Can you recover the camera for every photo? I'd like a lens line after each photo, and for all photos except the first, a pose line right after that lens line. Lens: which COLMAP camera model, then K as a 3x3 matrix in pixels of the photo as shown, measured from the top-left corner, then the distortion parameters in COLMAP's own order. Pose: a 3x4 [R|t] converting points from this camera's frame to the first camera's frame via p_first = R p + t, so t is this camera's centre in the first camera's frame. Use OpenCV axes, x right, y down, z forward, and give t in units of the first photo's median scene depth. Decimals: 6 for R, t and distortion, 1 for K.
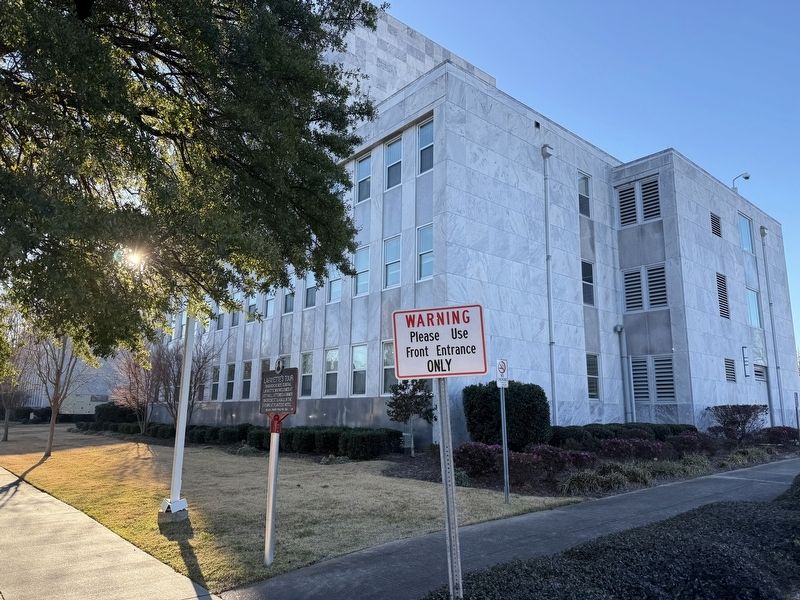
lens RADIAL K [[571.2, 0, 432.2], [0, 571.2, 299.5], [0, 0, 1]] dist [-0.006700, -0.007704]
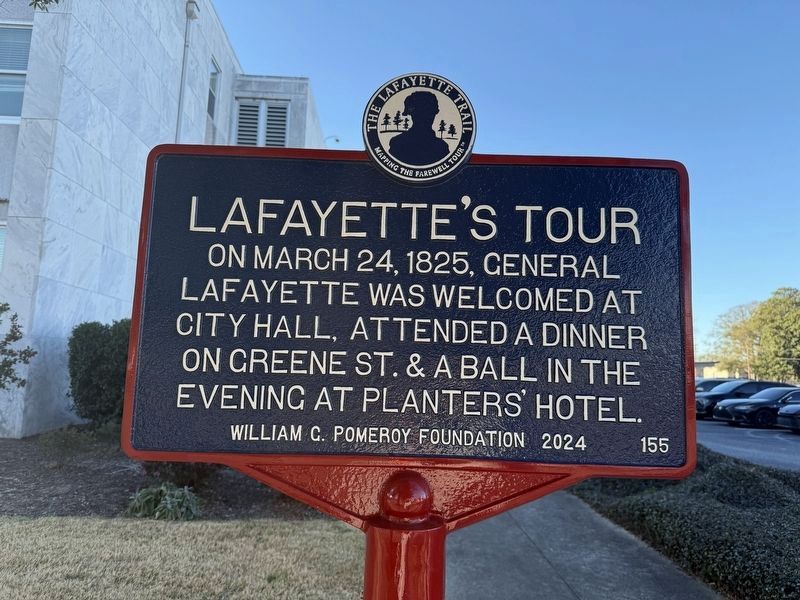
lens RADIAL K [[571.2, 0, 432.2], [0, 571.2, 299.5], [0, 0, 1]] dist [-0.006700, -0.007704]
pose [[0.643997, 0.113787, 0.756519, -0.134021], [-0.177705, 0.984078, 0.003261, 0.056953], [-0.744103, -0.136537, 0.653964, 0.326004]]
